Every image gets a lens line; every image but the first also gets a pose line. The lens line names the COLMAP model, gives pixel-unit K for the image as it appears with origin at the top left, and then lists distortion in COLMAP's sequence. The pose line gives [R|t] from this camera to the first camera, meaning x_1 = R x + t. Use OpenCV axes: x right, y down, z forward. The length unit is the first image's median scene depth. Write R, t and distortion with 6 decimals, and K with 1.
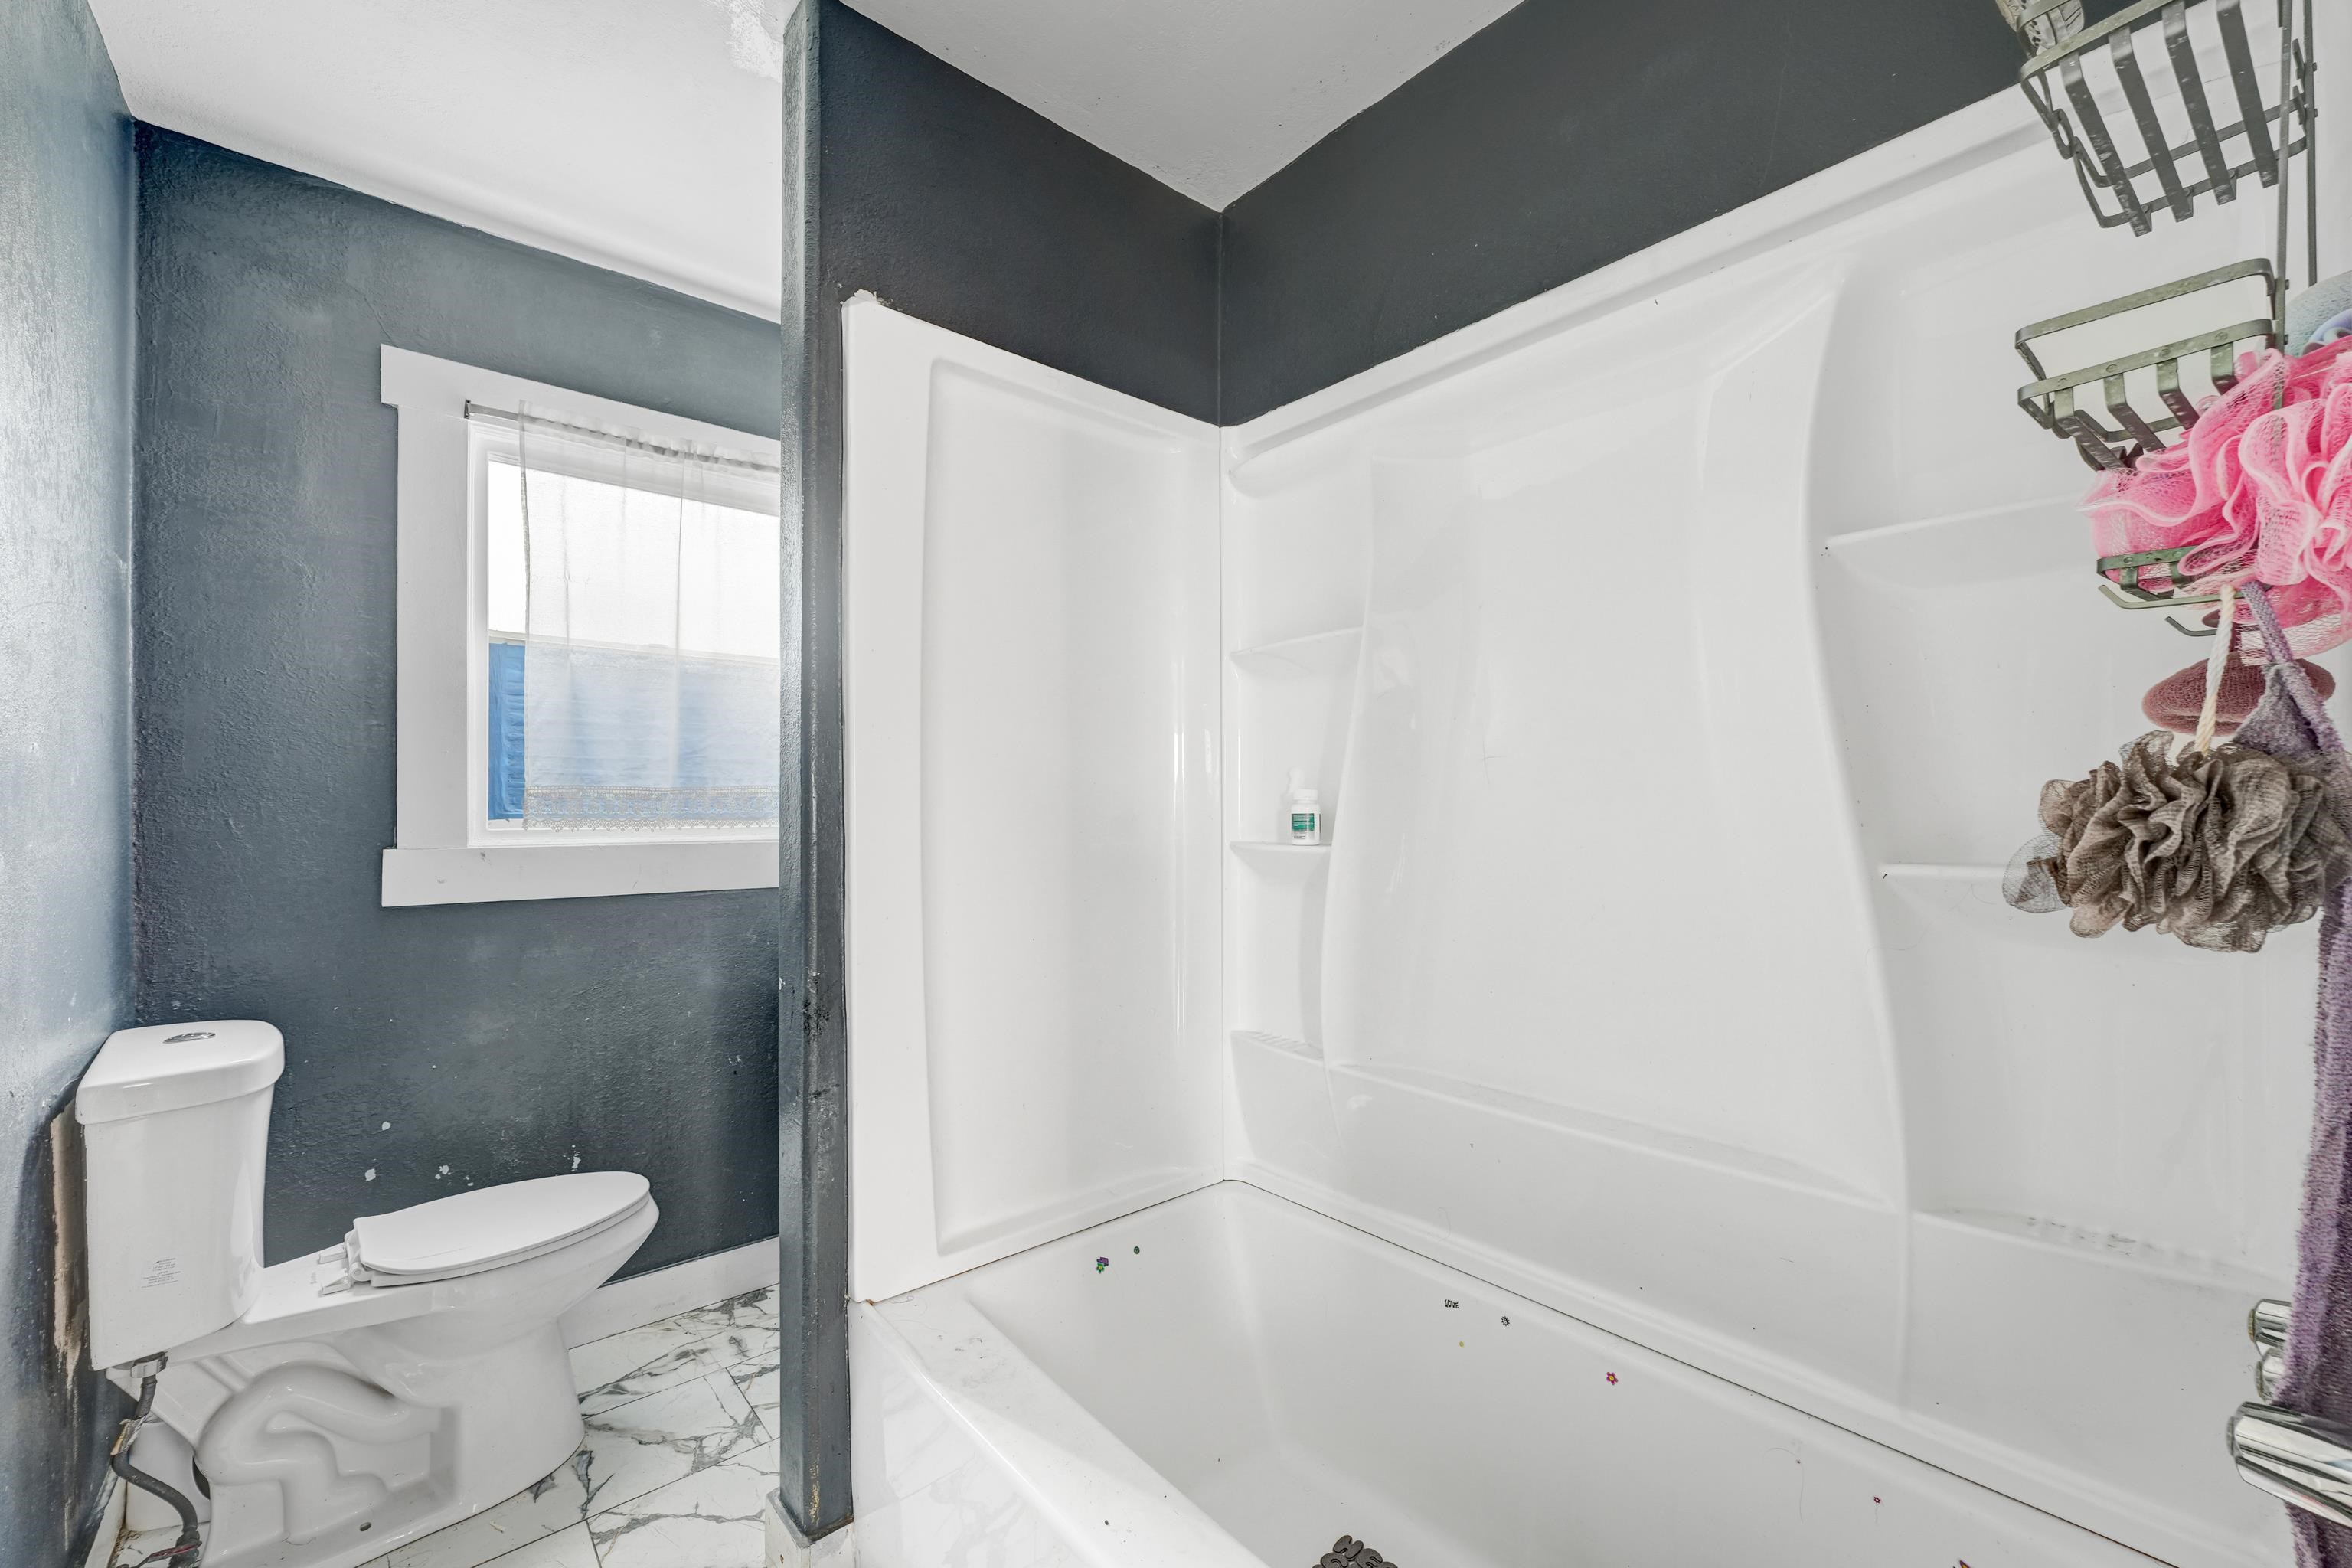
lens RADIAL K [[942.4, 0, 1162.4], [0, 942.4, 808.3], [0, 0, 1]] dist [-0.006239, 0.001793]
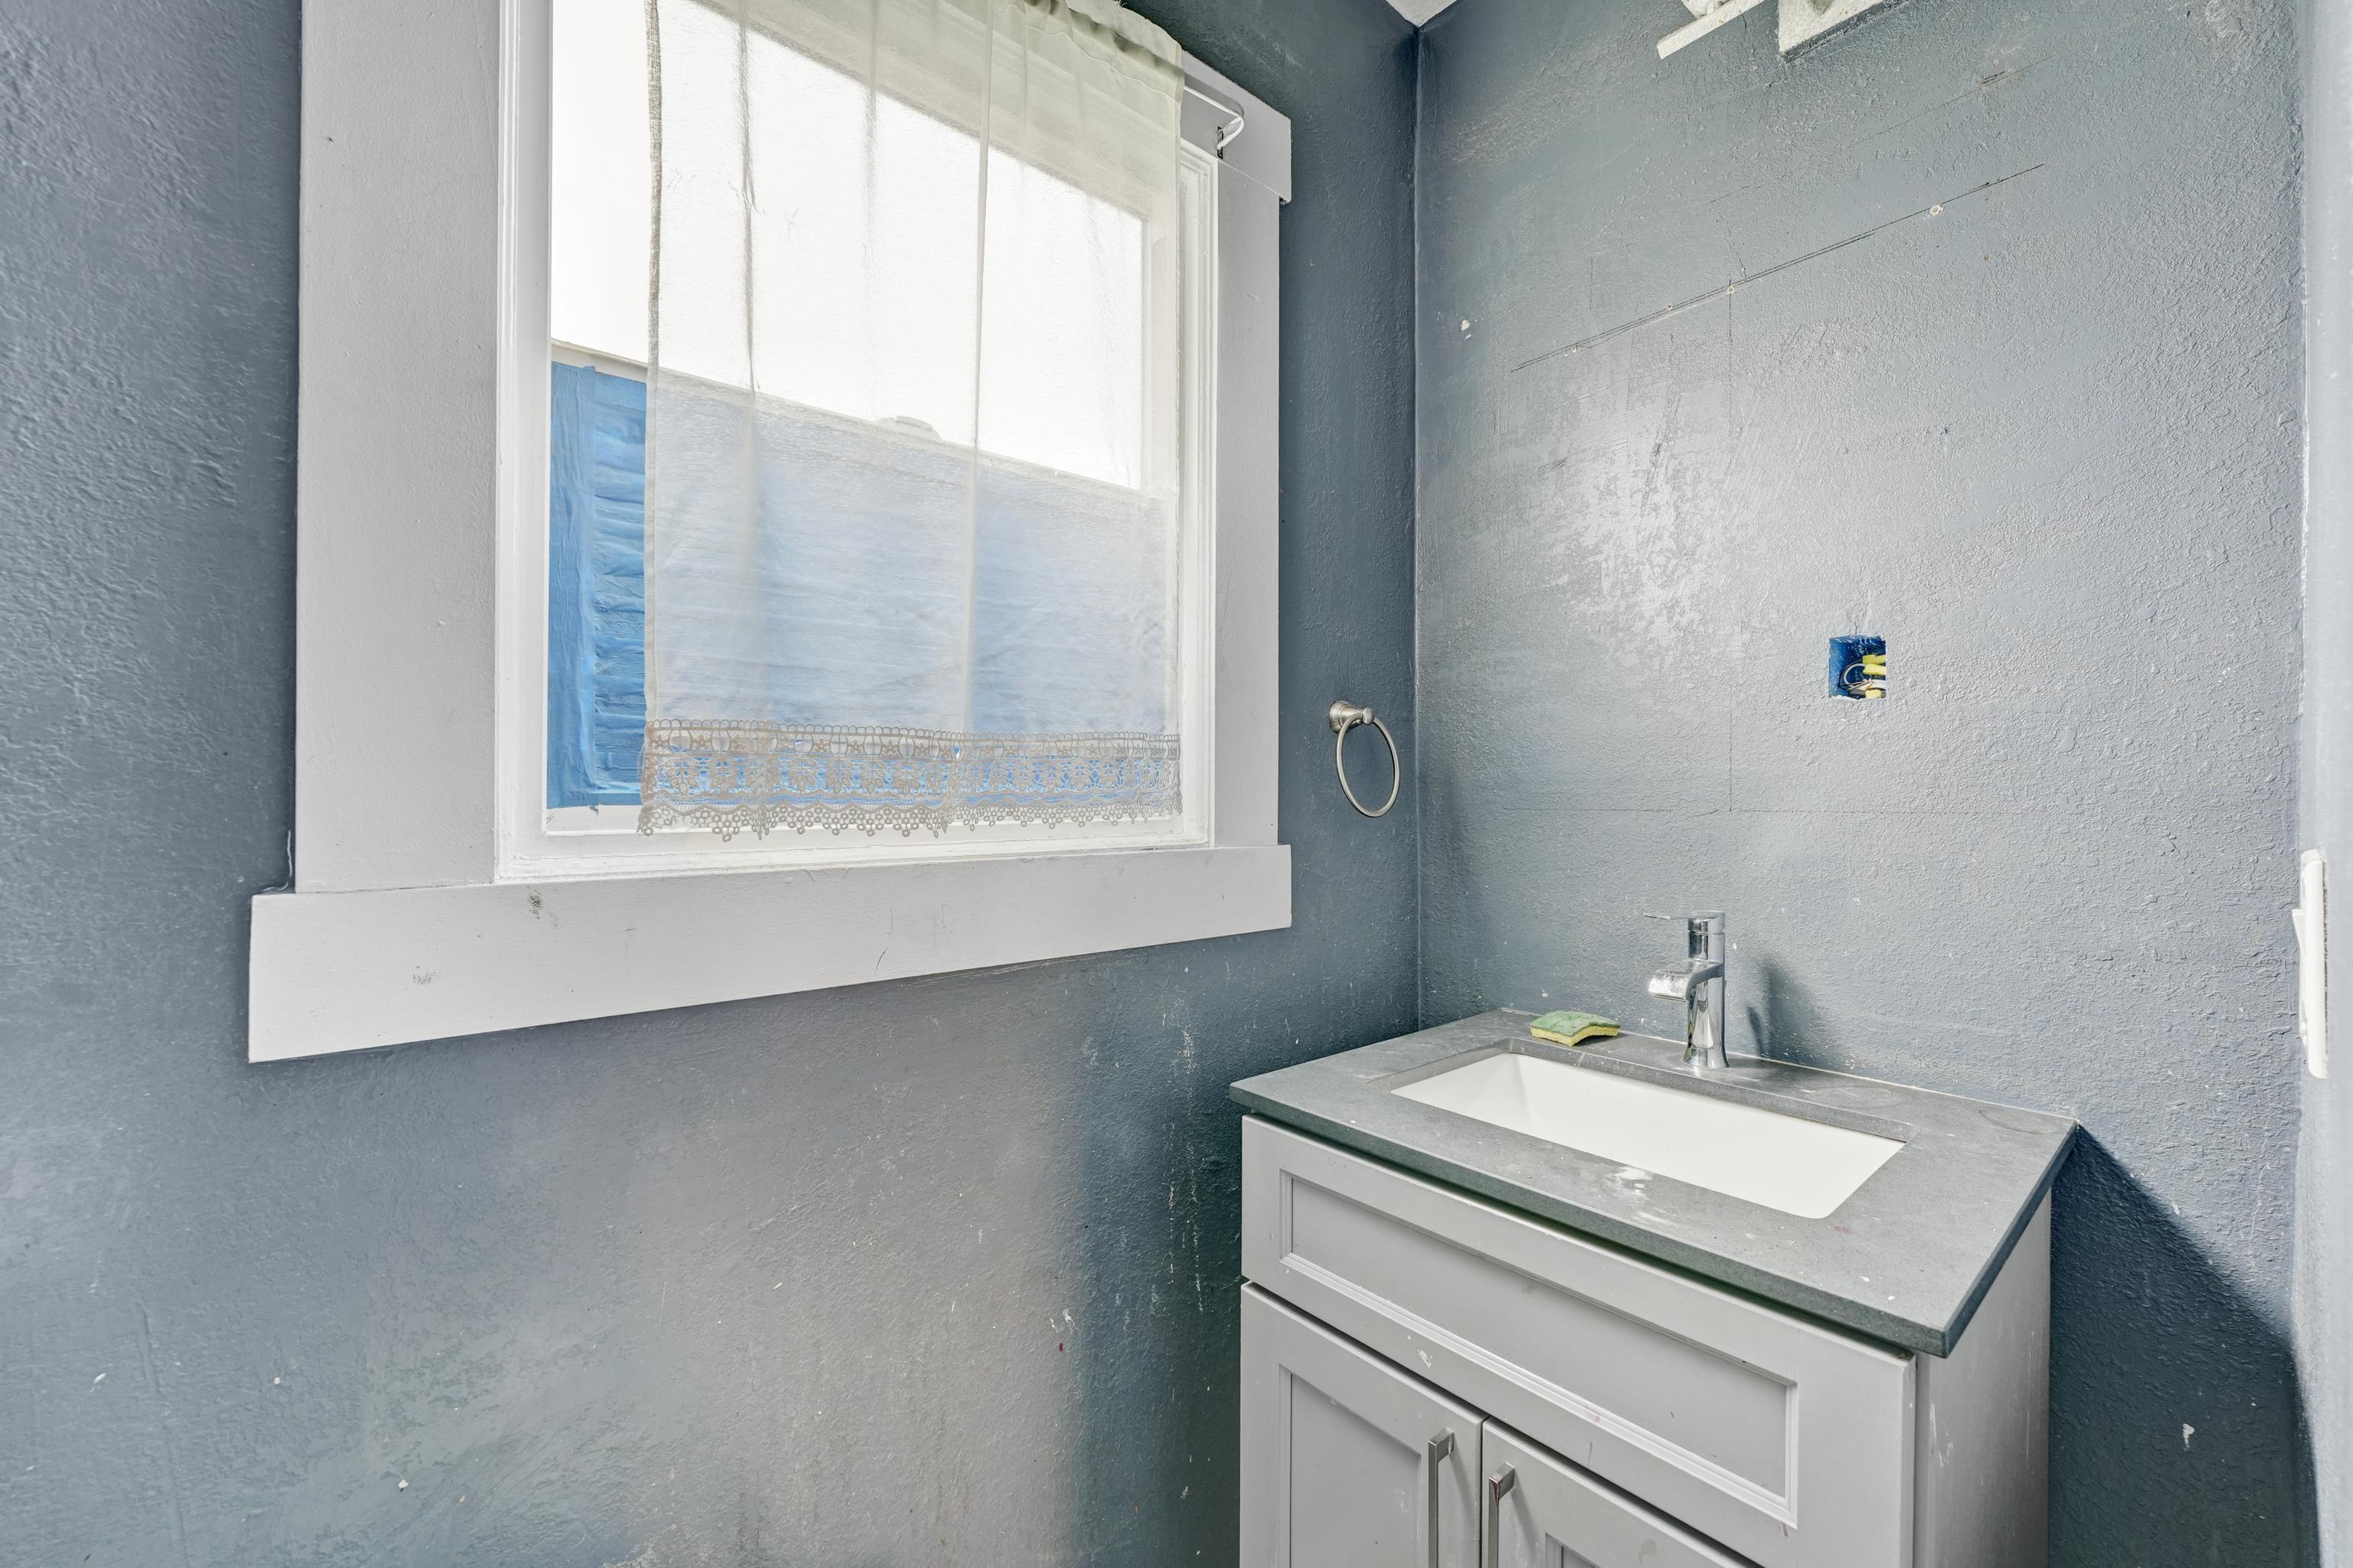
lens RADIAL K [[942.8, 0, 1197.0], [0, 942.8, 777.0], [0, 0, 1]] dist [-0.006239, 0.001793]
pose [[0.999394, 0.001368, 0.034775, -0.540214], [-0.000877, 0.999900, -0.014126, 0.005261], [-0.034791, 0.014086, 0.999295, 0.702033]]
